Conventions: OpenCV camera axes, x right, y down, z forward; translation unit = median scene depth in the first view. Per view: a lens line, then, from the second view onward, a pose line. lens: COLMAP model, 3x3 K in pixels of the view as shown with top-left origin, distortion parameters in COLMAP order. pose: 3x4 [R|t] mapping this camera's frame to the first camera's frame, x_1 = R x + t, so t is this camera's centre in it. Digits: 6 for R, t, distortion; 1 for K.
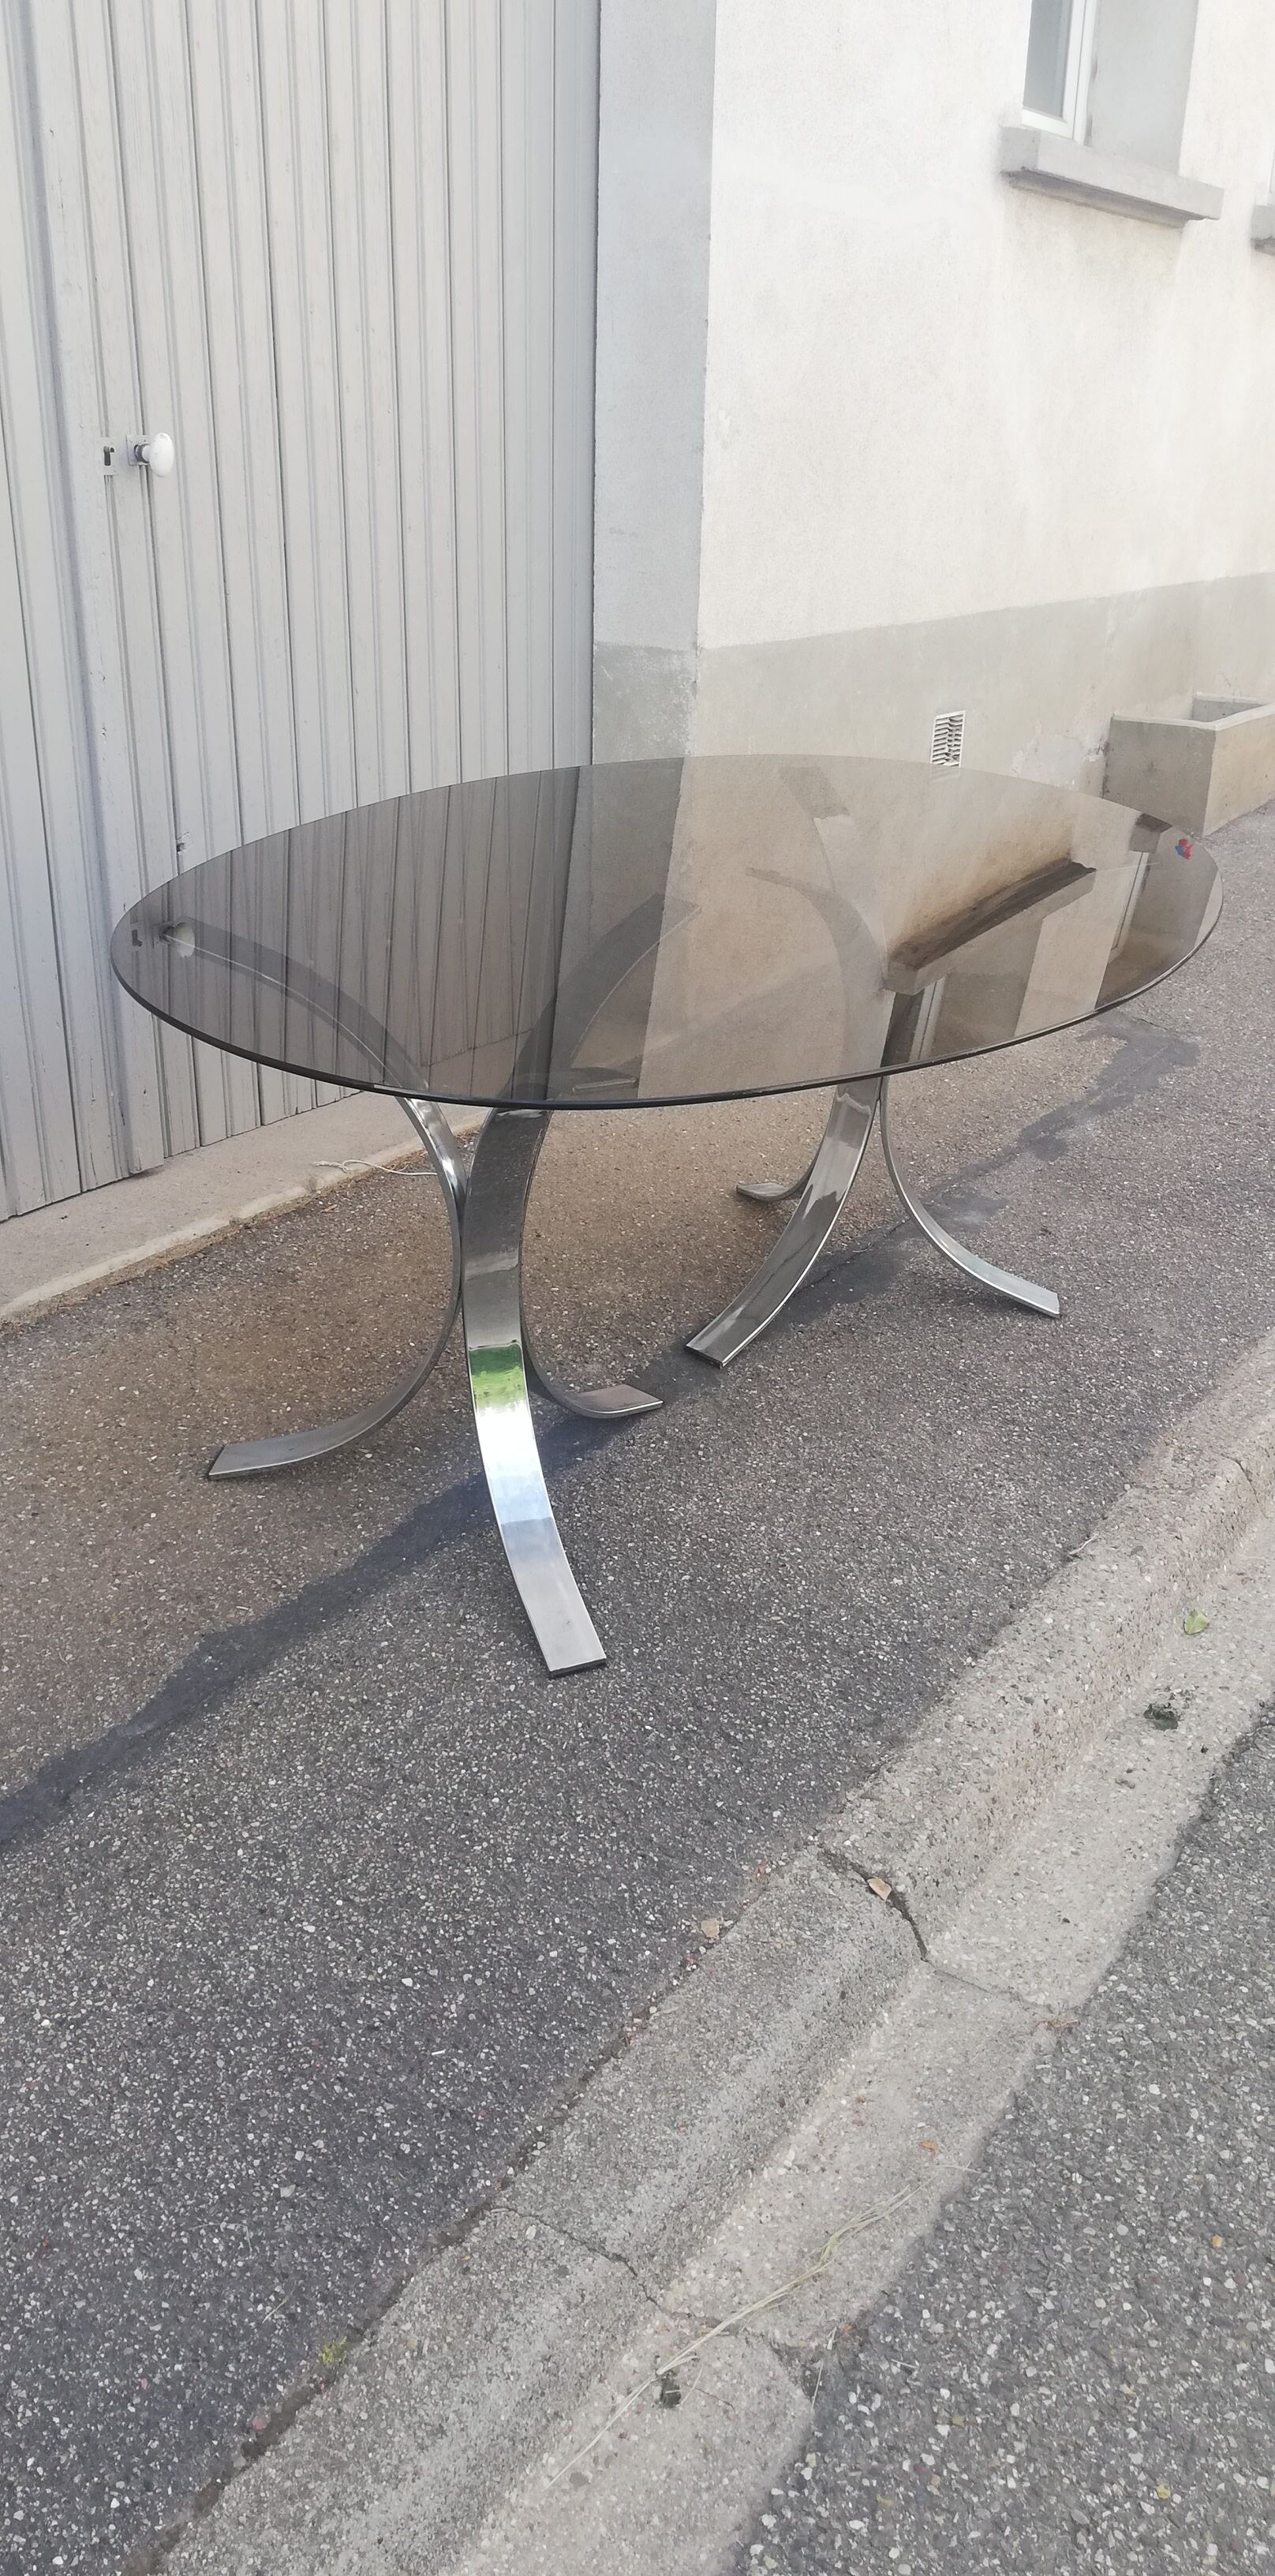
lens RADIAL K [[1932.5, 0, 638.6], [0, 1932.5, 1302.8], [0, 0, 1]] dist [0.072981, -0.111429]
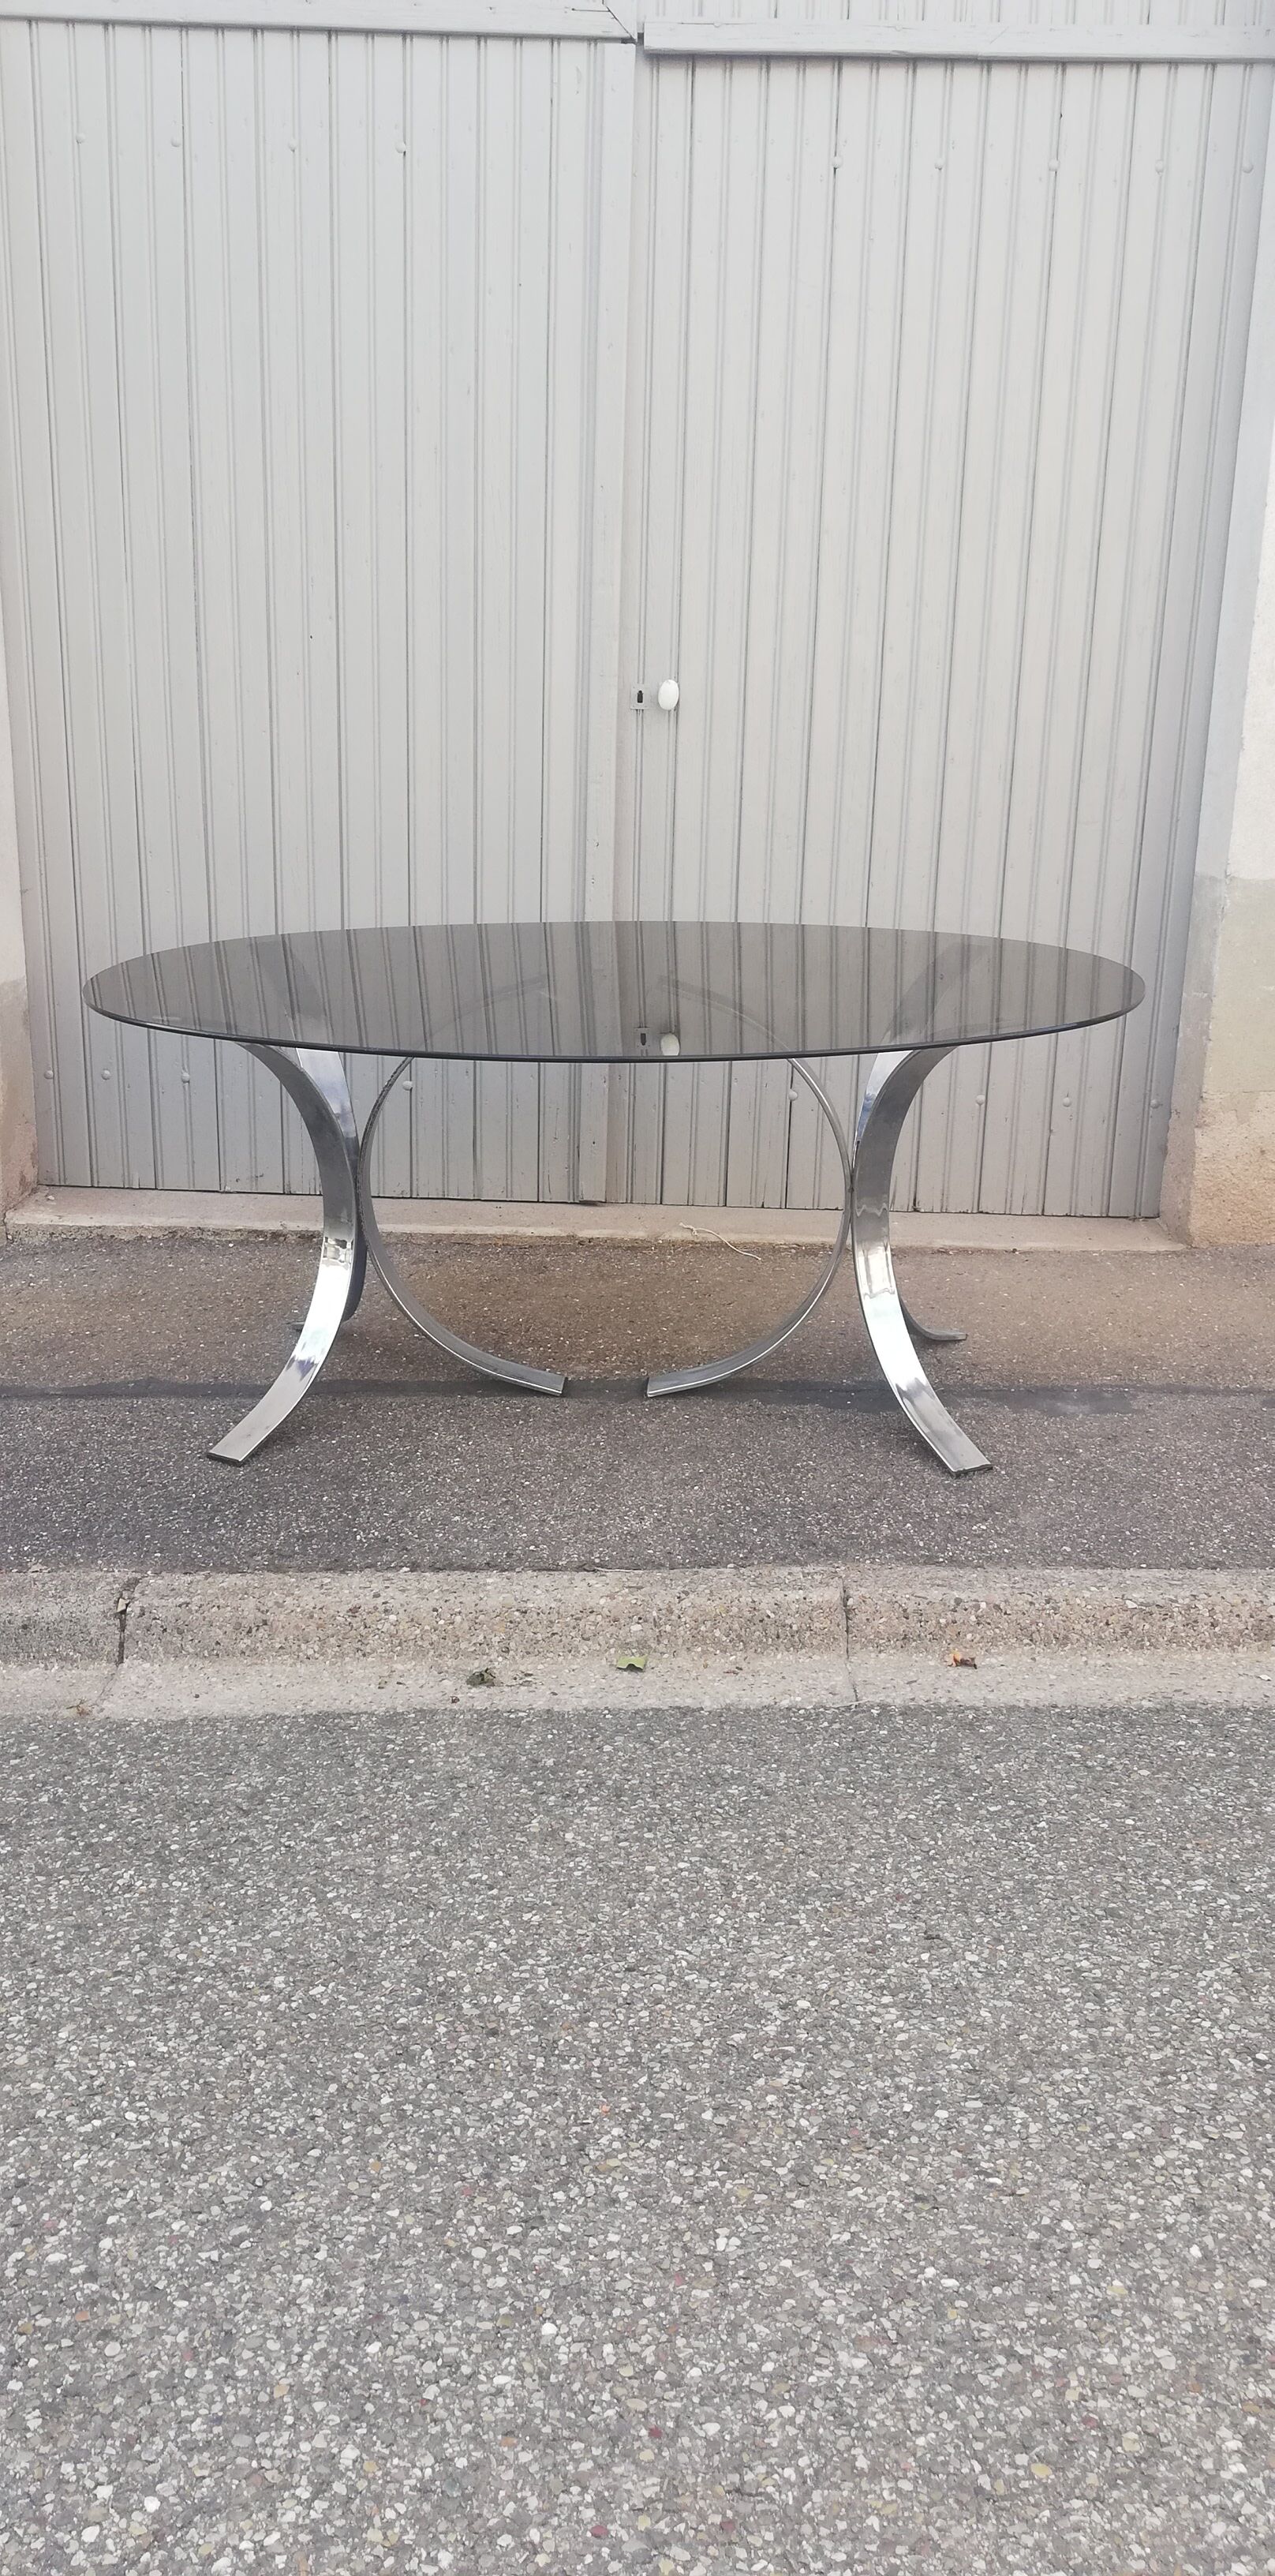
lens RADIAL K [[1932.5, 0, 636.1], [0, 1932.5, 1299.6], [0, 0, 1]] dist [0.072981, -0.111429]
pose [[0.555241, 0.216089, -0.803127, 1.102683], [-0.351885, 0.936004, 0.008566, -0.034140], [0.753581, 0.277853, 0.595747, 0.308441]]
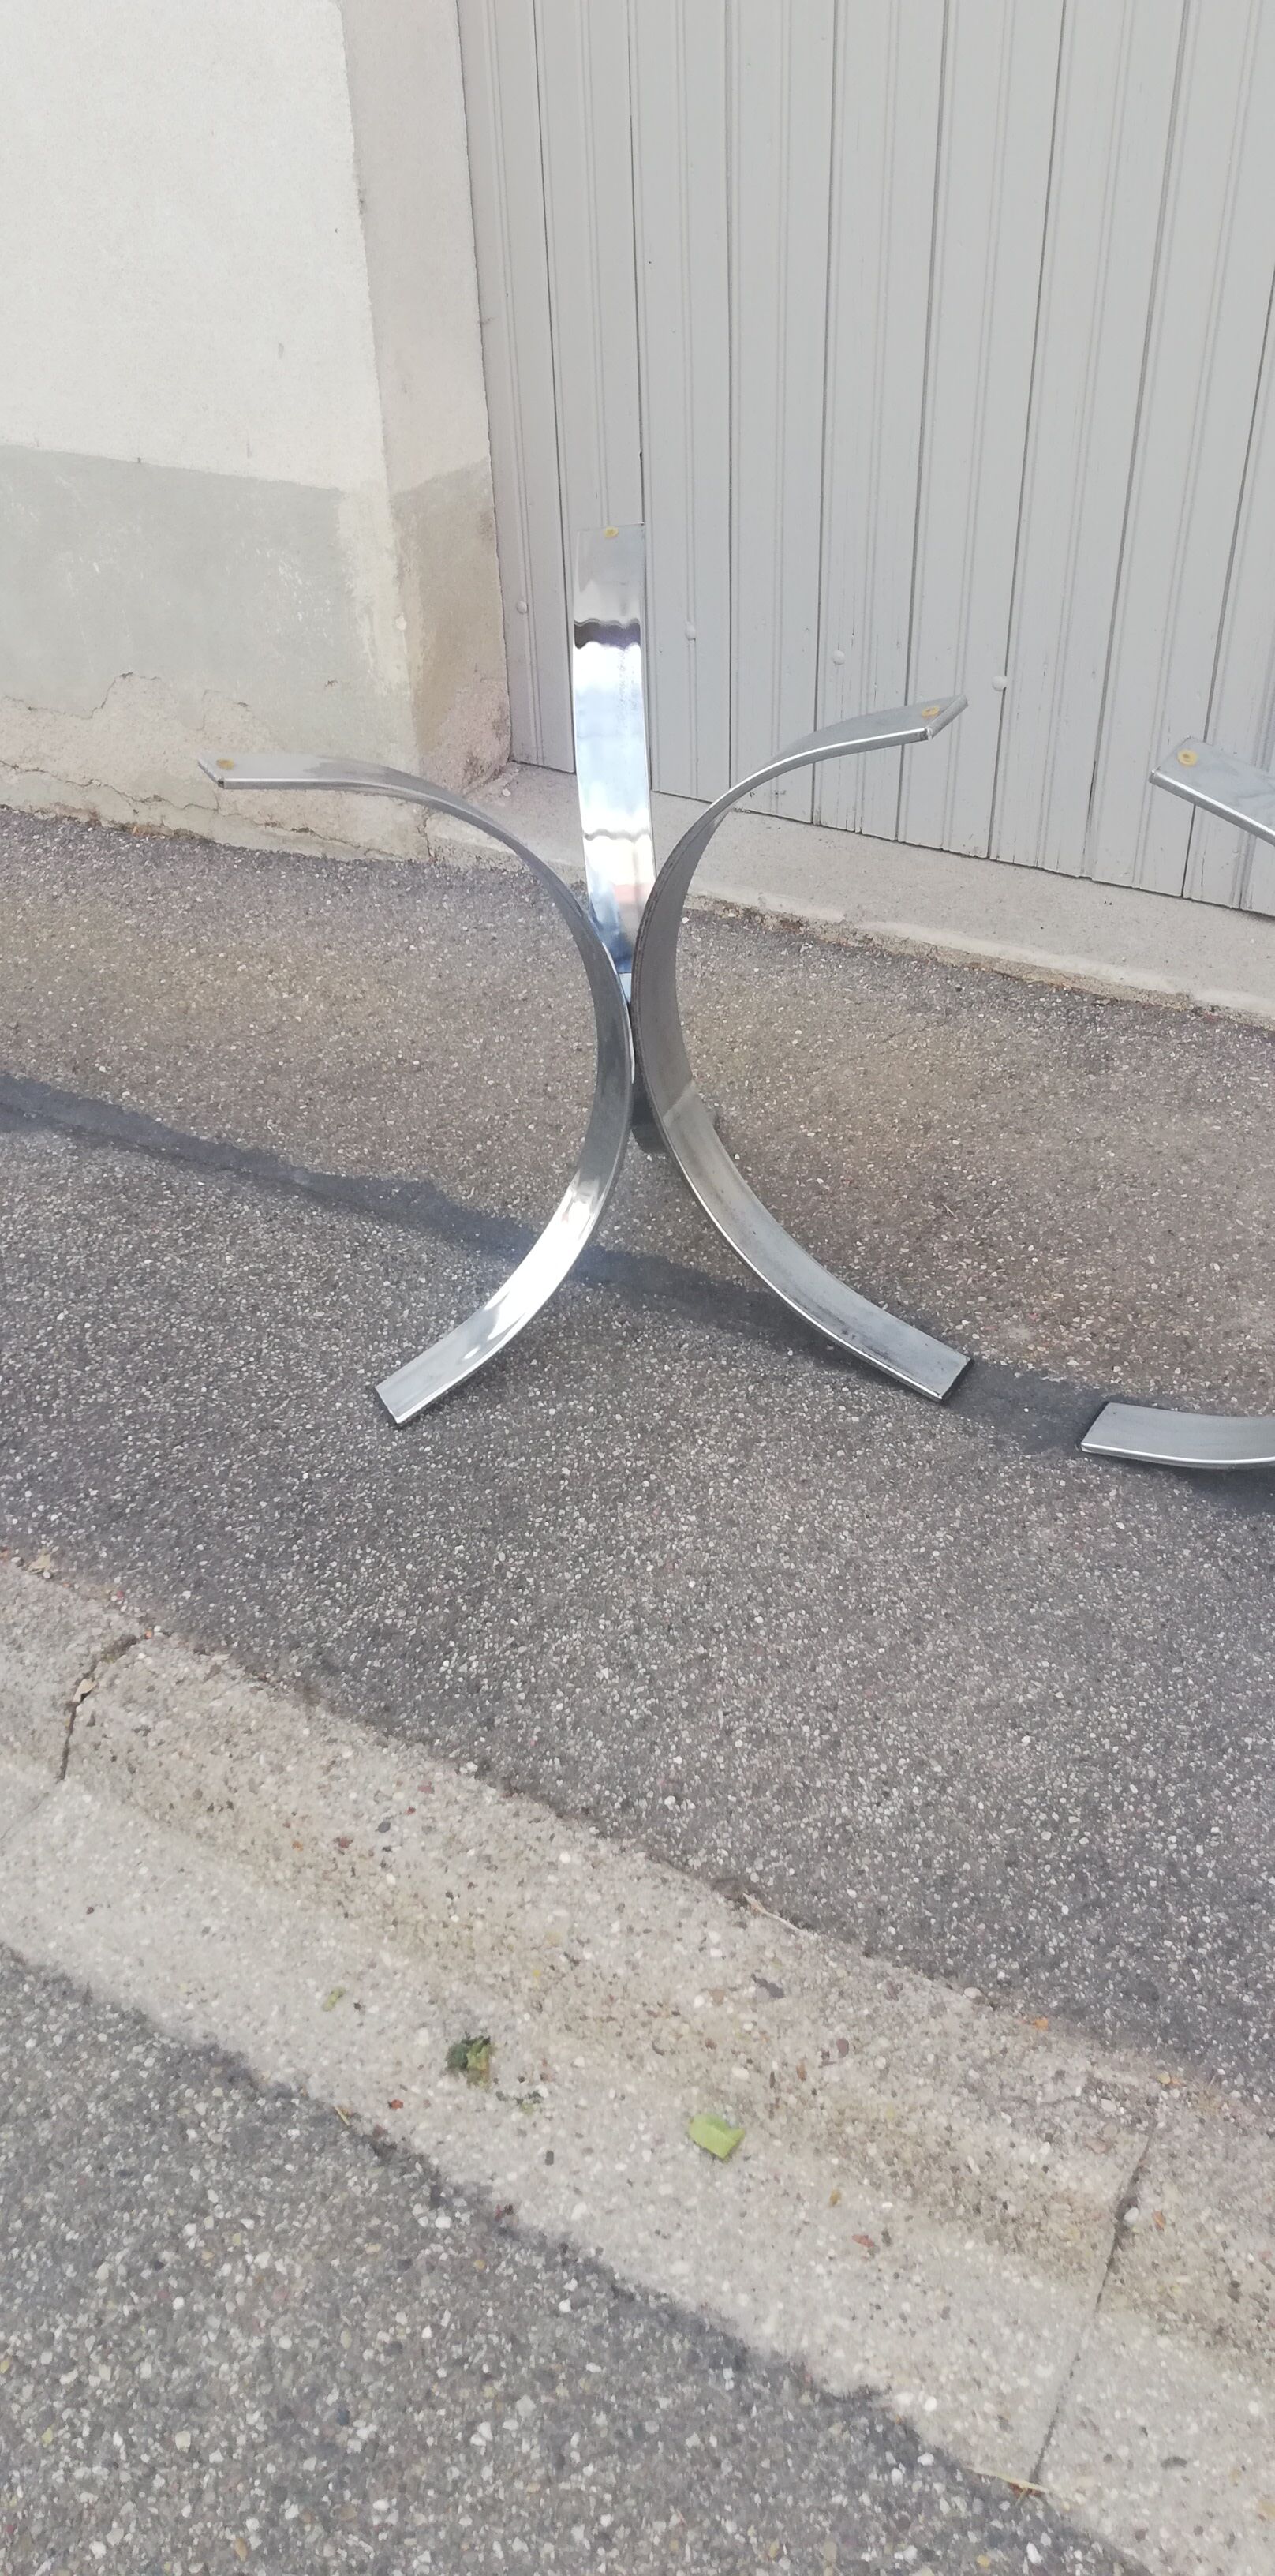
lens RADIAL K [[1932.5, 0, 631.7], [0, 1932.5, 1292.7], [0, 0, 1]] dist [0.072981, -0.111429]
pose [[0.066454, 0.566661, -0.821267, 0.629658], [-0.383011, 0.774518, 0.503413, -0.327273], [0.921350, 0.281101, 0.268507, 0.742909]]
